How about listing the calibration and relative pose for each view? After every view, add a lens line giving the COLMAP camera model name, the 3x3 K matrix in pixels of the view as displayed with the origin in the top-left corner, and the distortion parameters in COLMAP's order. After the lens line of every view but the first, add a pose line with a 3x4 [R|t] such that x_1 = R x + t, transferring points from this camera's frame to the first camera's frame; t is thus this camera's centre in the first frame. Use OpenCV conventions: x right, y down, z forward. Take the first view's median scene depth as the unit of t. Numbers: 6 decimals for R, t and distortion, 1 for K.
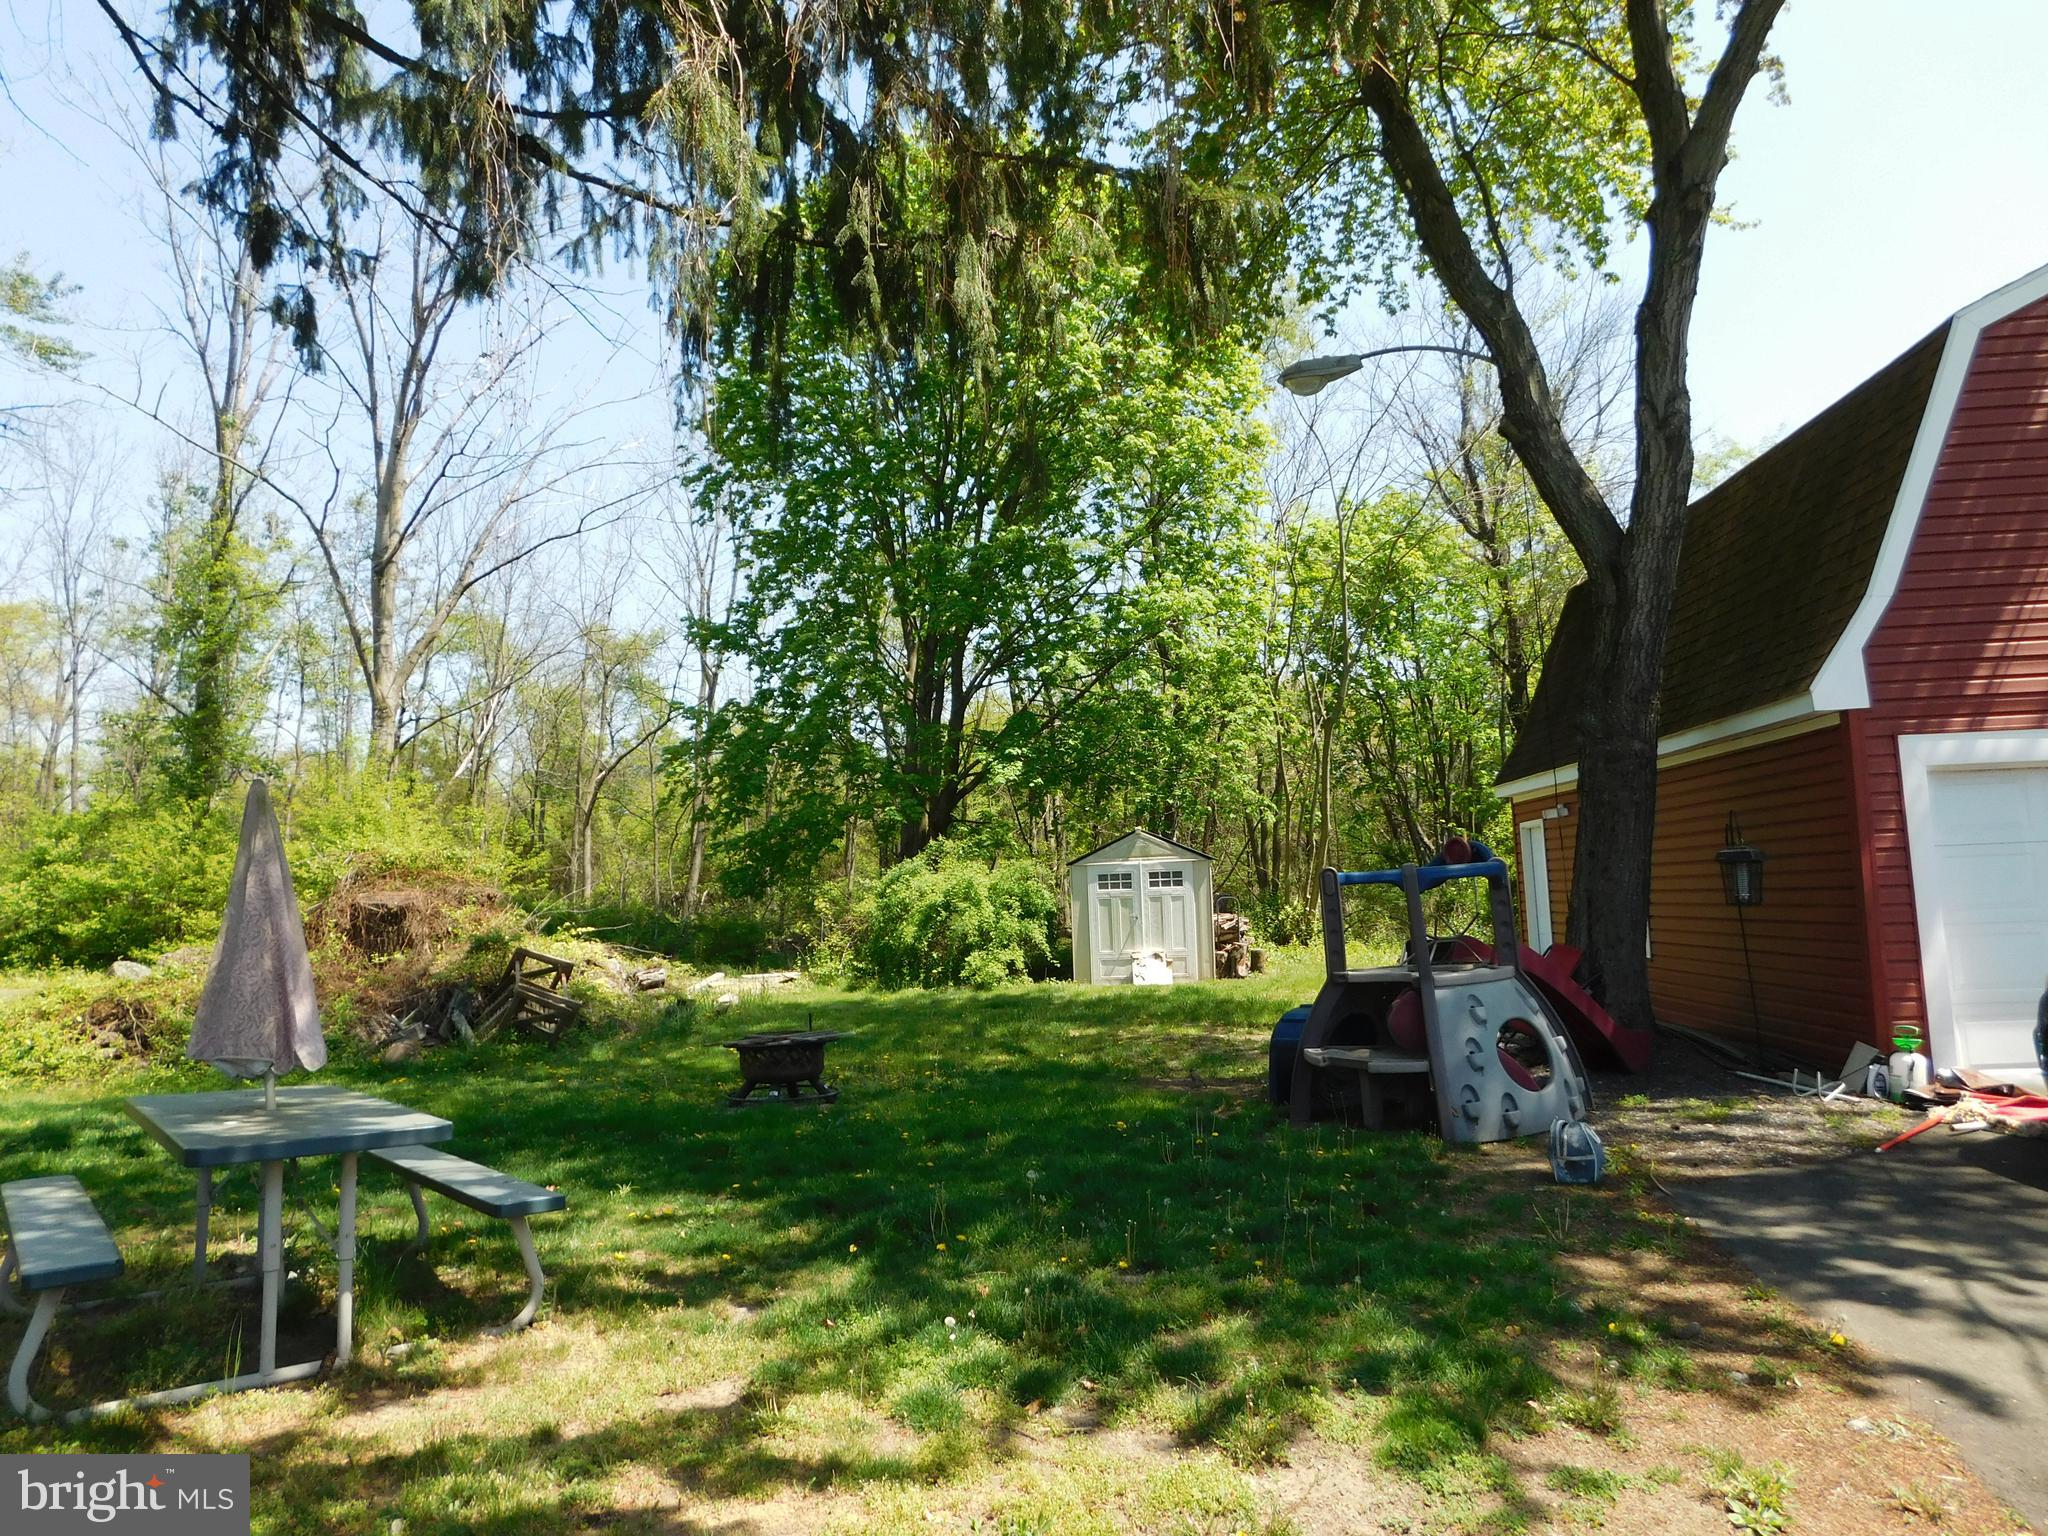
lens RADIAL K [[1340.9, 0, 1015.5], [0, 1340.9, 763.1], [0, 0, 1]] dist [-0.077155, 0.056031]
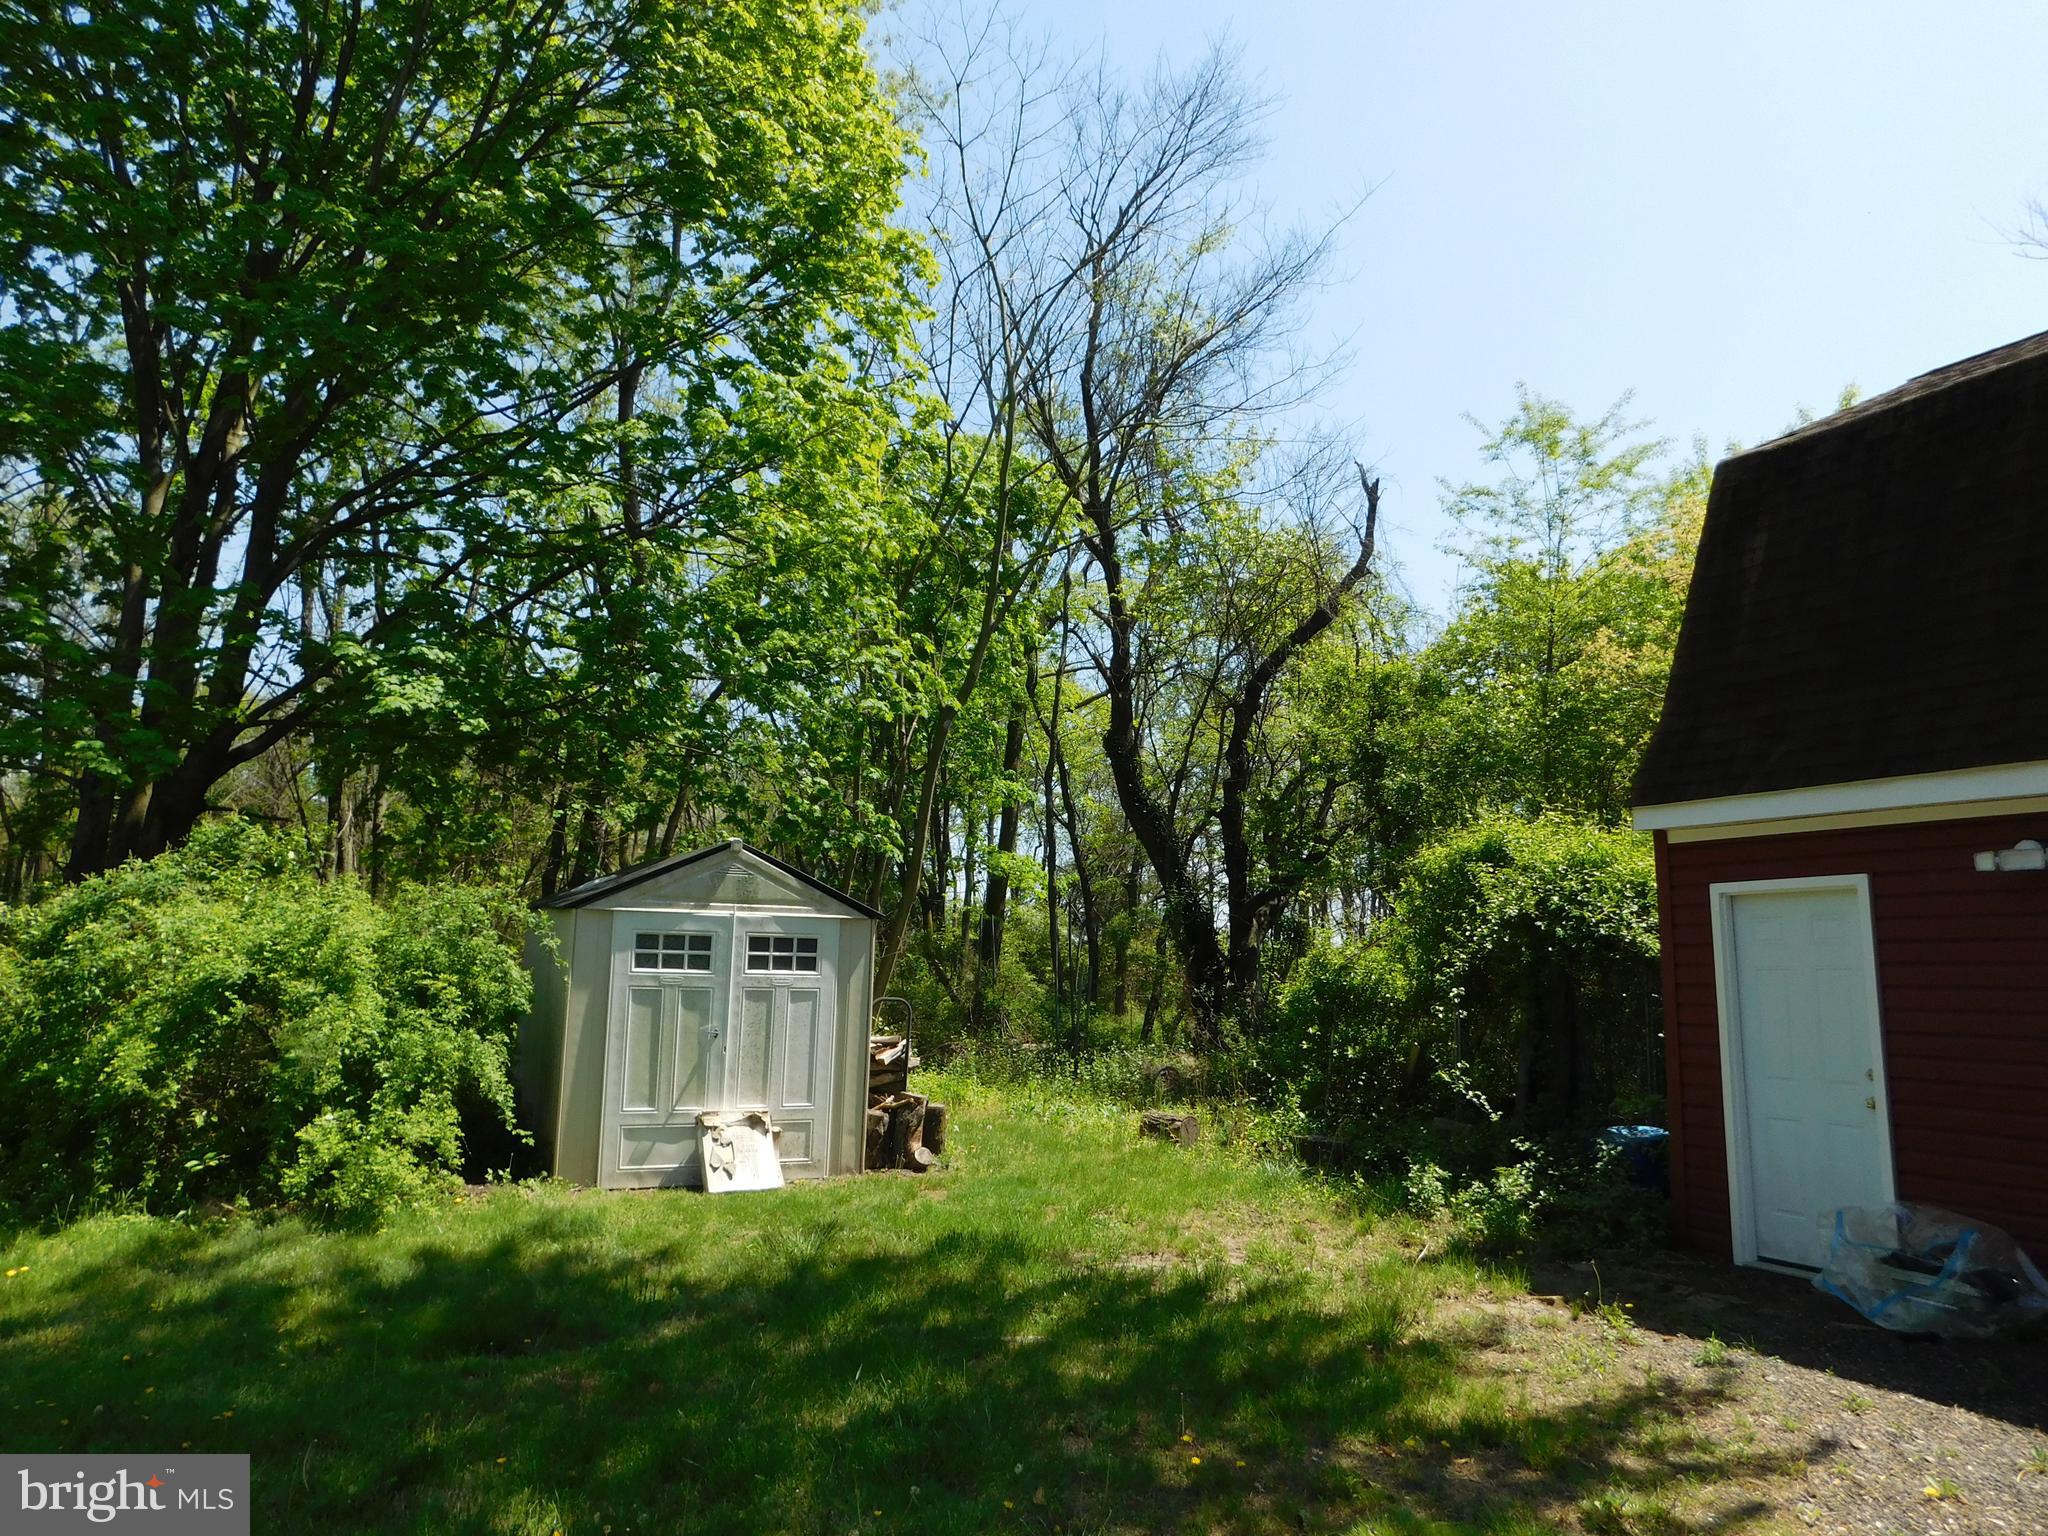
lens RADIAL K [[1340.9, 0, 1015.5], [0, 1340.9, 763.1], [0, 0, 1]] dist [-0.077155, 0.056031]
pose [[0.840438, 0.132044, 0.525574, -0.072929], [-0.100179, 0.991001, -0.088781, 0.054233], [-0.532567, 0.021964, 0.846103, 0.562141]]
